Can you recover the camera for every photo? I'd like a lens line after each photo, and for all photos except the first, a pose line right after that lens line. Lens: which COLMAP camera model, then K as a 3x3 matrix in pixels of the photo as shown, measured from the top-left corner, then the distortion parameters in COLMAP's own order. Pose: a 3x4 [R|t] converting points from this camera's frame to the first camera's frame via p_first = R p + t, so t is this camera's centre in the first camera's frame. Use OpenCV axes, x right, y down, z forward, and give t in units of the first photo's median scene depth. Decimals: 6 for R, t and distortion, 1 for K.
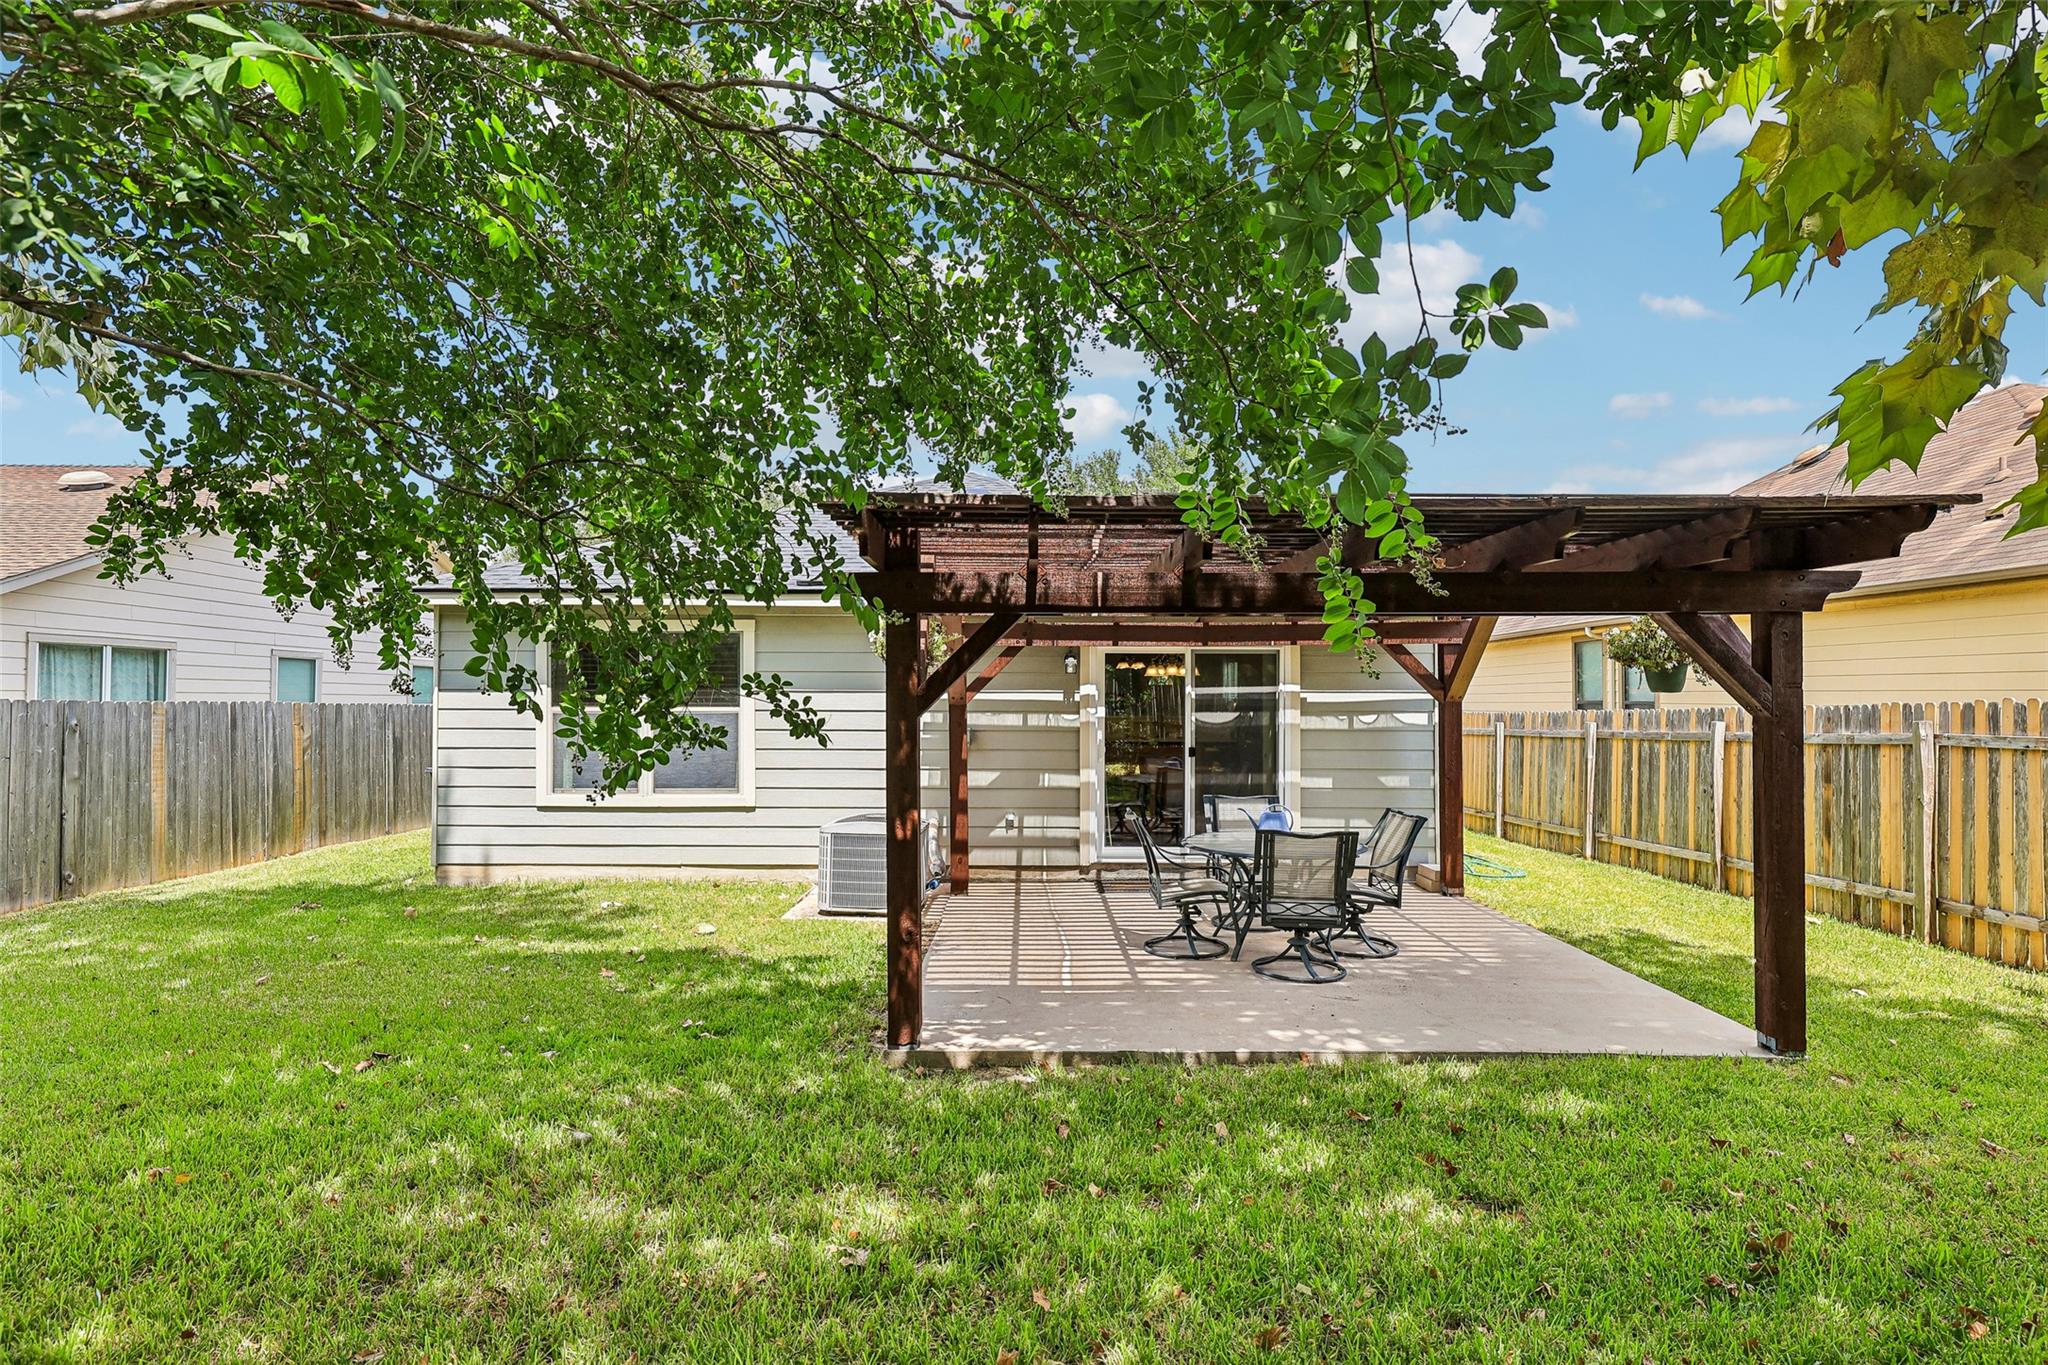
lens RADIAL K [[1060.3, 0, 1024.0], [0, 1060.3, 682.5], [0, 0, 1]] dist [-0.002132, -0.000214]
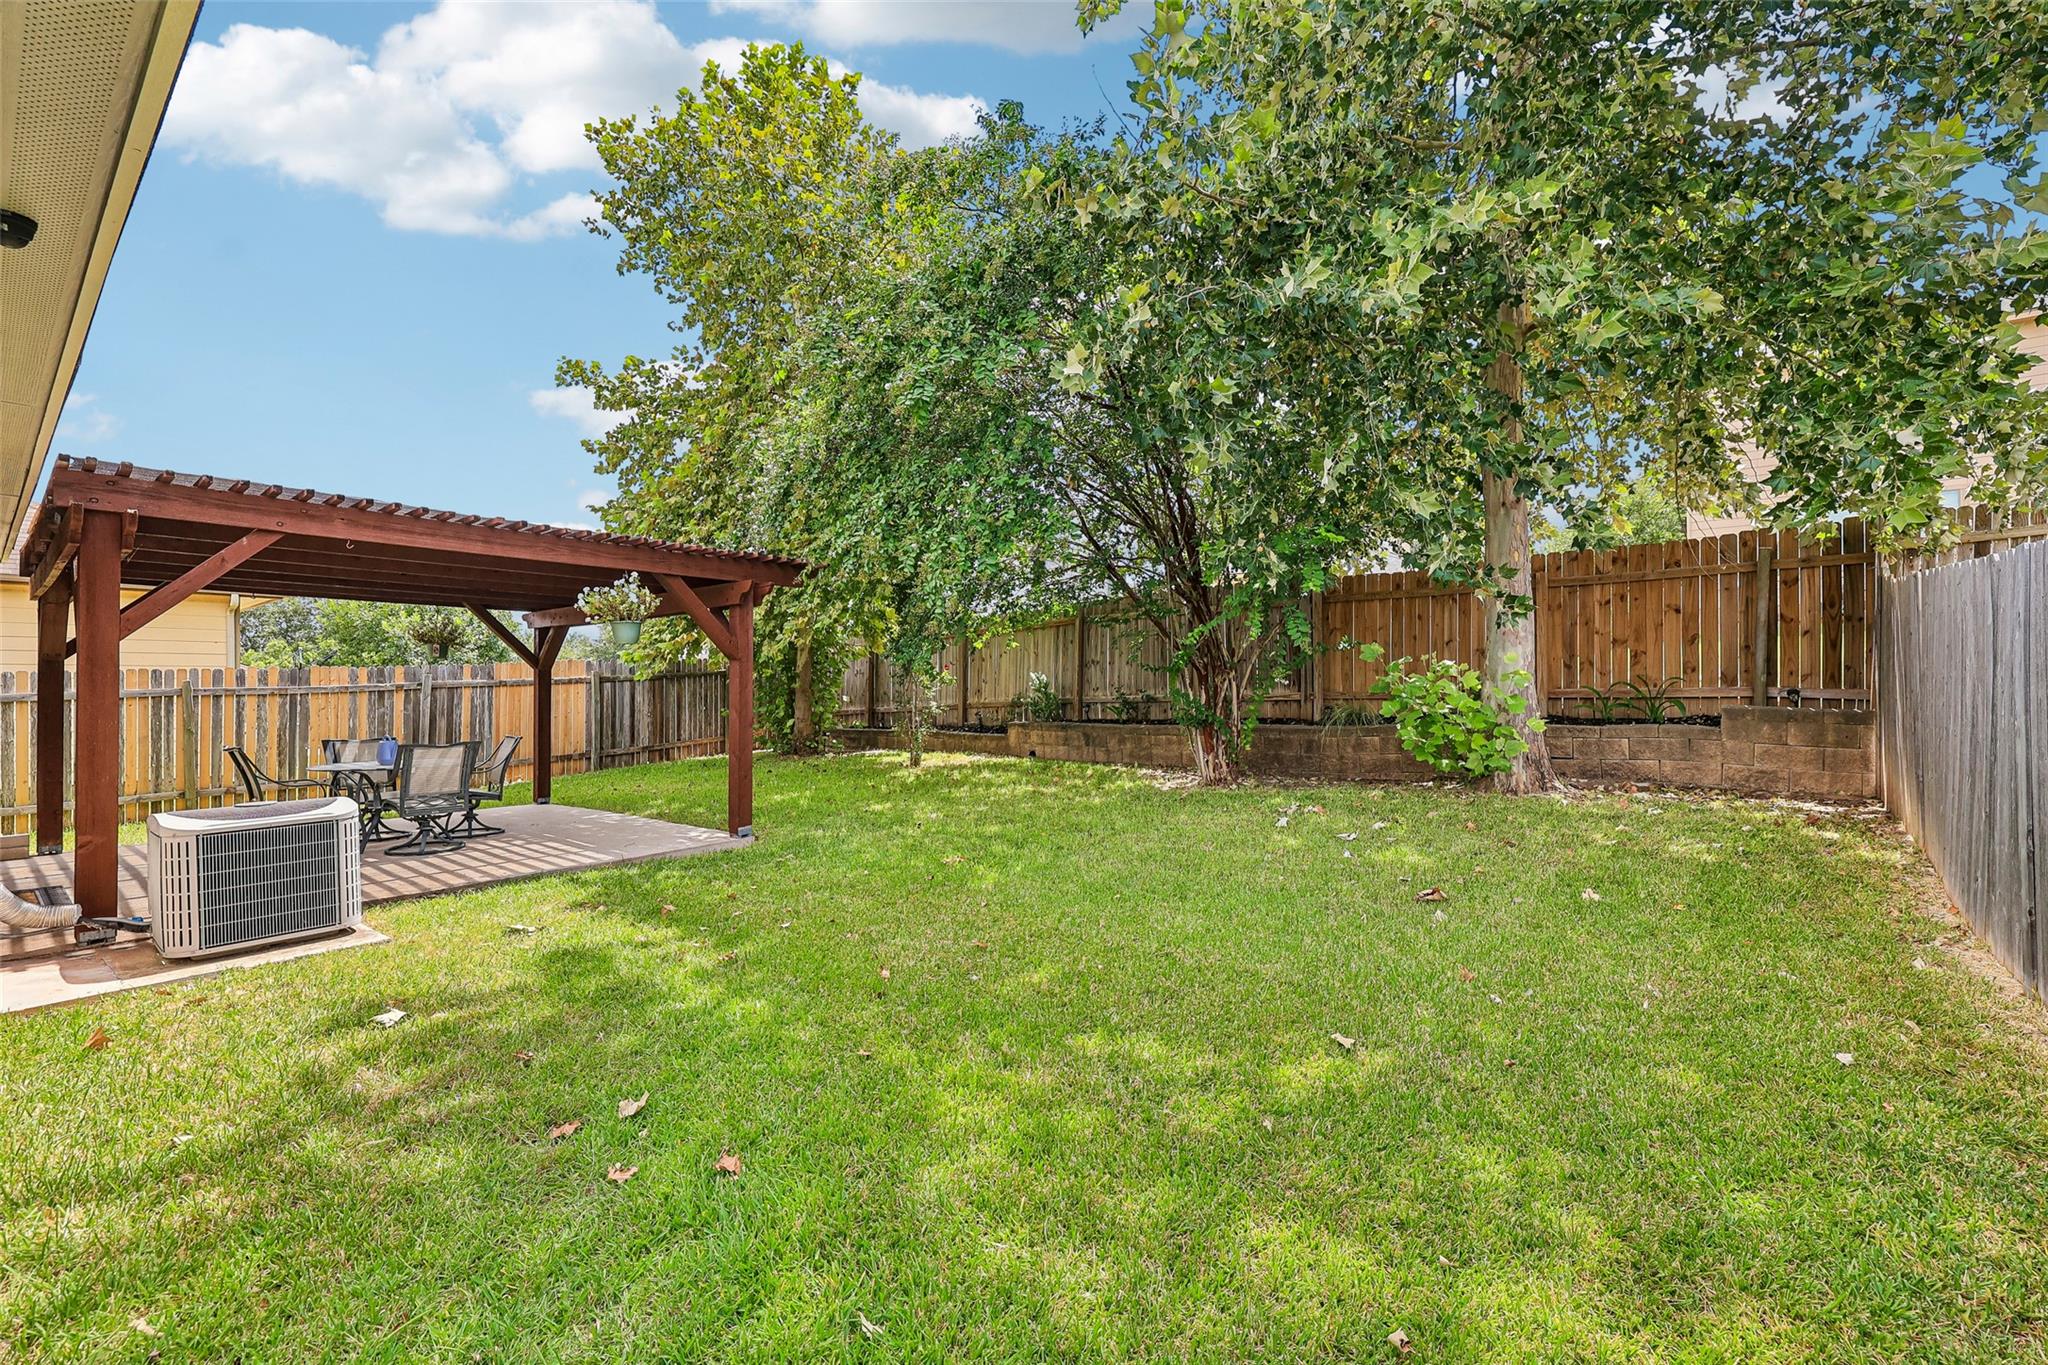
lens RADIAL K [[862.5, 0, 1024.0], [0, 862.5, 682.5], [0, 0, 1]] dist [0.002807, 0.000364]
pose [[-0.758941, 0.009445, 0.651091, -0.773088], [-0.001853, 0.999859, -0.016665, 0.048840], [-0.651157, -0.013854, -0.758817, 0.958177]]
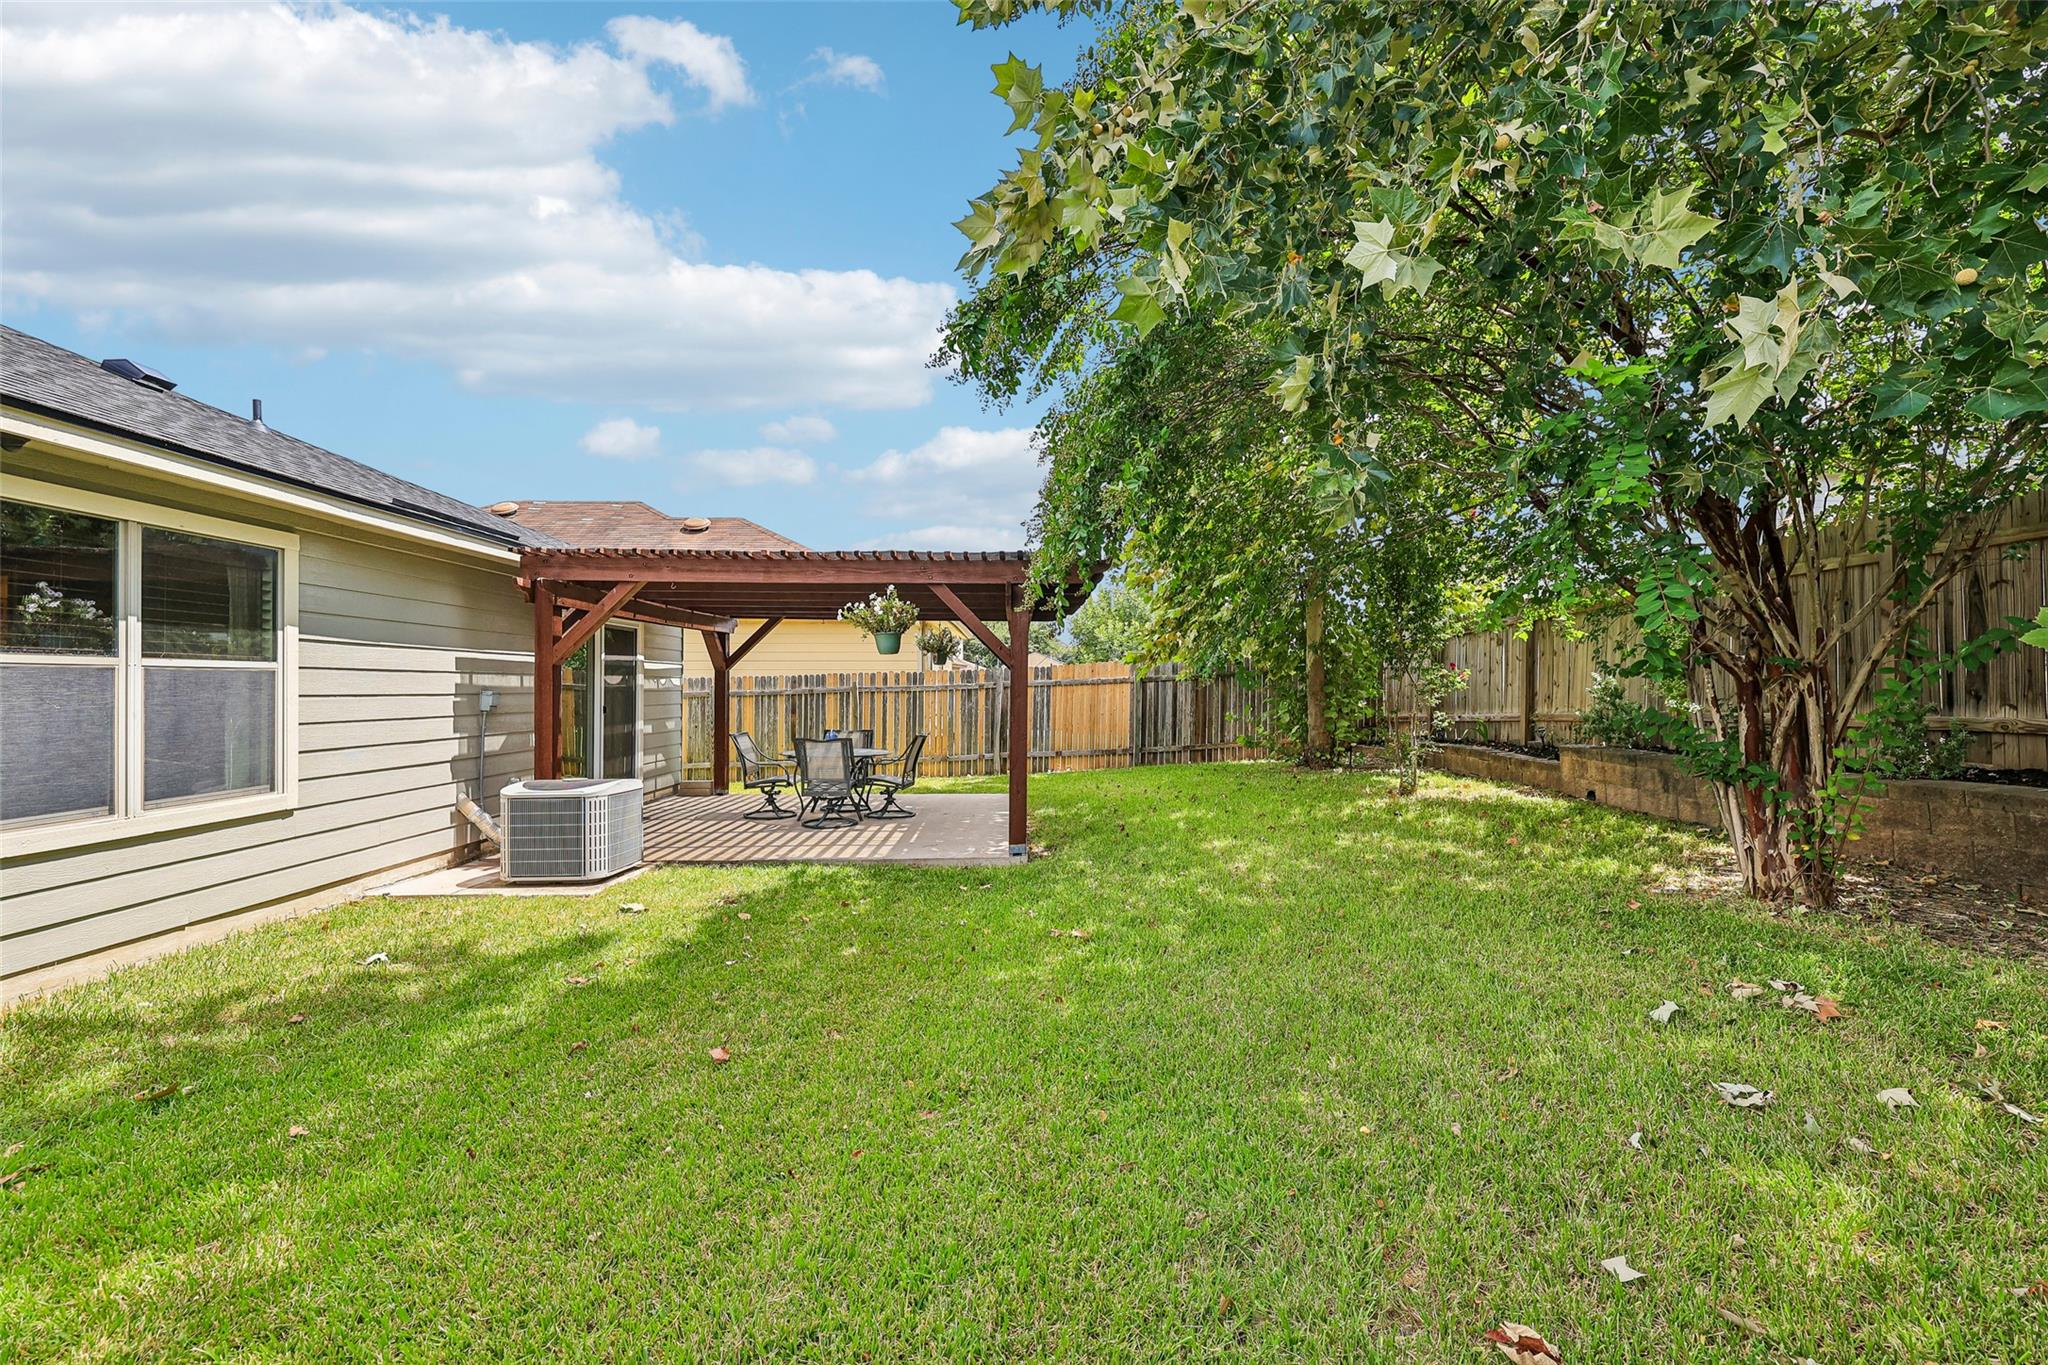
lens RADIAL K [[862.5, 0, 1024.0], [0, 862.5, 682.5], [0, 0, 1]] dist [0.002807, 0.000364]
pose [[-0.001777, 0.000355, 0.999998, -0.806321], [-0.013763, 0.999905, -0.000379, 0.029441], [-0.999904, -0.013764, -0.001772, 0.530558]]
